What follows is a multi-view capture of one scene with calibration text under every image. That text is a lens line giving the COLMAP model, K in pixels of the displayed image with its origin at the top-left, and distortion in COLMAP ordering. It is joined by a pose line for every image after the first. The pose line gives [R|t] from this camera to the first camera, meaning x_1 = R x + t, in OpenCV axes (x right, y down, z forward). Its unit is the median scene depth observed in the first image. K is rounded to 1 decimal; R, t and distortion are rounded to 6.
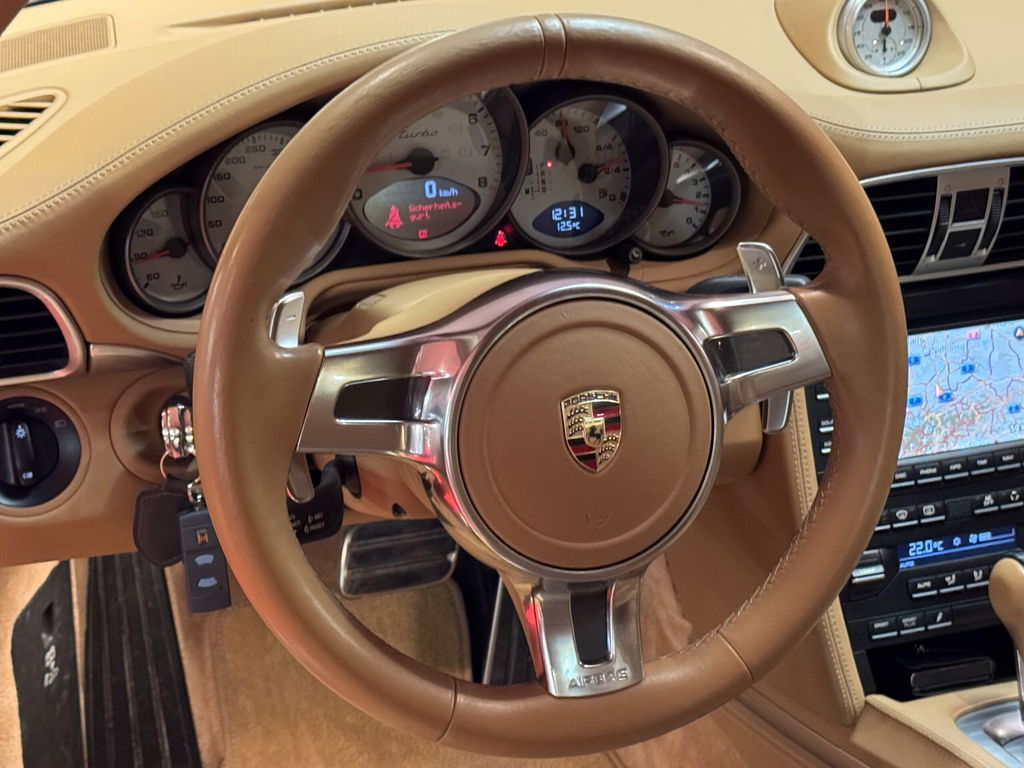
lens RADIAL K [[2000.0, 0, 512.0], [0, 2000.0, 384.0], [0, 0, 1]] dist [-0.010220, -0.005035]
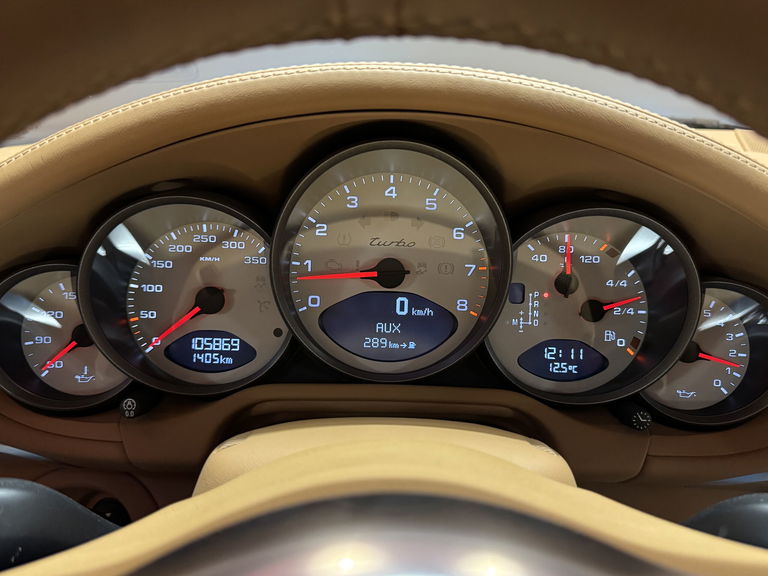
lens RADIAL K [[694.8, 0, 384.0], [0, 694.8, 288.0], [0, 0, 1]] dist [0.148980, -0.327237]
pose [[0.936154, 0.108130, -0.334551, 0.054130], [-0.150566, 0.983162, -0.103553, -0.070862], [0.317720, 0.147314, 0.936671, 0.694816]]
